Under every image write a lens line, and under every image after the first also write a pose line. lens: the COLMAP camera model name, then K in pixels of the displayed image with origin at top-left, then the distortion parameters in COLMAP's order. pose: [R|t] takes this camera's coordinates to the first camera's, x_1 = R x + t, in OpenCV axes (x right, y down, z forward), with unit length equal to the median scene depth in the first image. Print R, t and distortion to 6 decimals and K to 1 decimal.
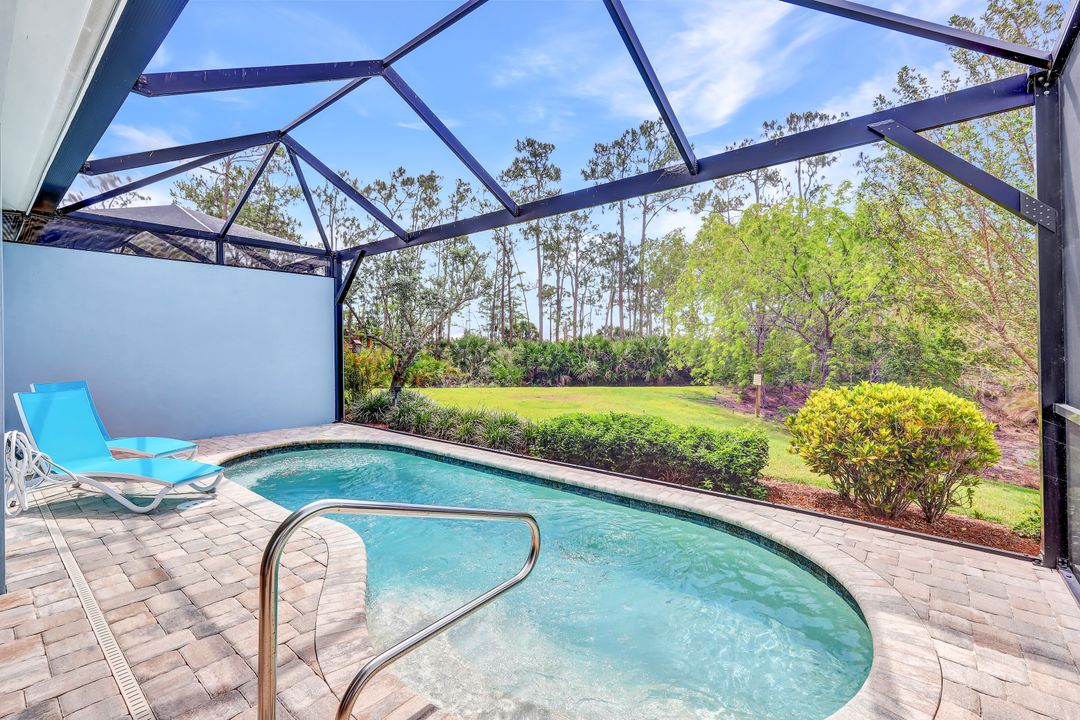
lens RADIAL K [[480.9, 0, 538.5], [0, 480.9, 340.1], [0, 0, 1]] dist [-0.004542, 0.000723]
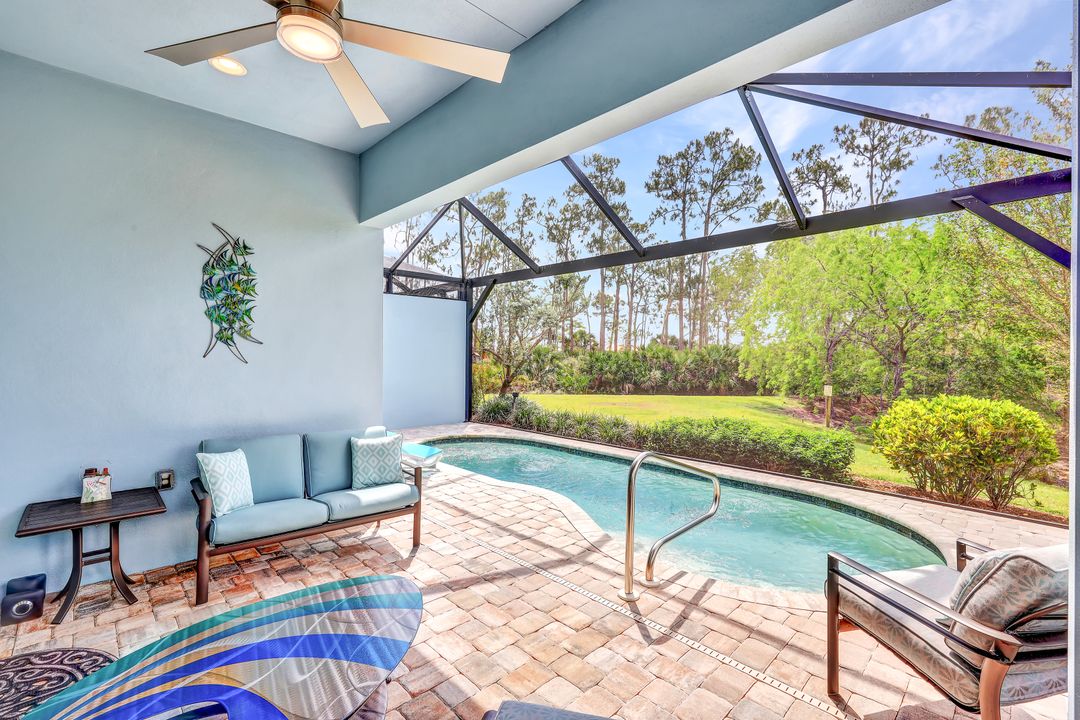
lens RADIAL K [[480.9, 0, 540.2], [0, 480.9, 361.6], [0, 0, 1]] dist [-0.004542, 0.000723]
pose [[0.995471, 0.008065, -0.094727, -0.084216], [-0.005279, 0.999547, 0.029623, -0.010172], [0.094923, -0.028989, 0.995062, -0.115936]]
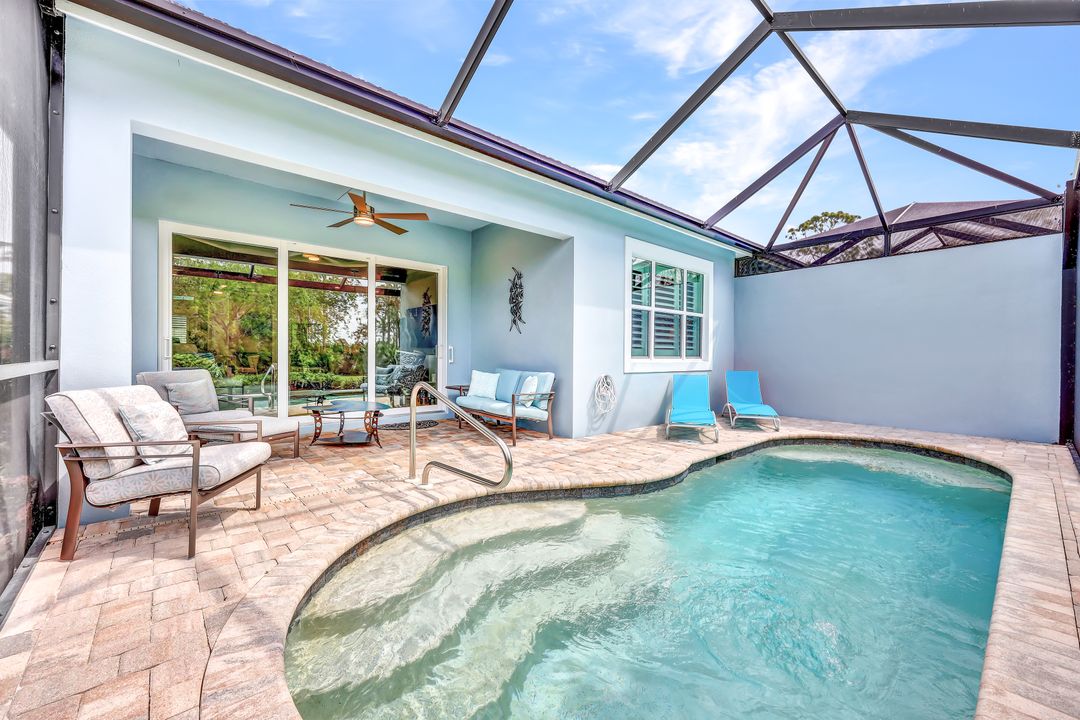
lens RADIAL K [[433.9, 0, 539.5], [0, 433.9, 363.3], [0, 0, 1]] dist [-0.002647, -0.000509]
pose [[-0.149078, 0.017057, -0.988678, 0.239702], [0.009857, 0.999827, 0.015763, 0.030240], [0.988776, -0.007396, -0.149221, 0.277256]]
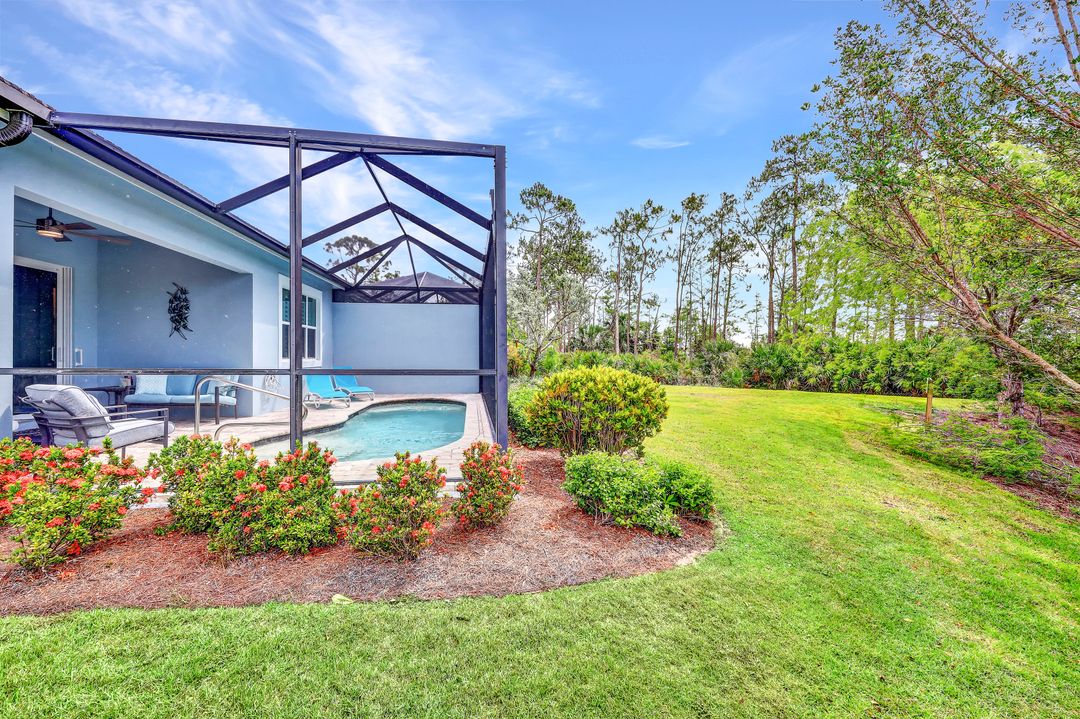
lens RADIAL K [[433.9, 0, 541.0], [0, 433.9, 358.7], [0, 0, 1]] dist [-0.002647, -0.000509]
pose [[0.757722, 0.007269, -0.652538, 0.540541], [0.008482, 0.999744, 0.020986, 0.020867], [0.652523, -0.021437, 0.757466, 0.024318]]
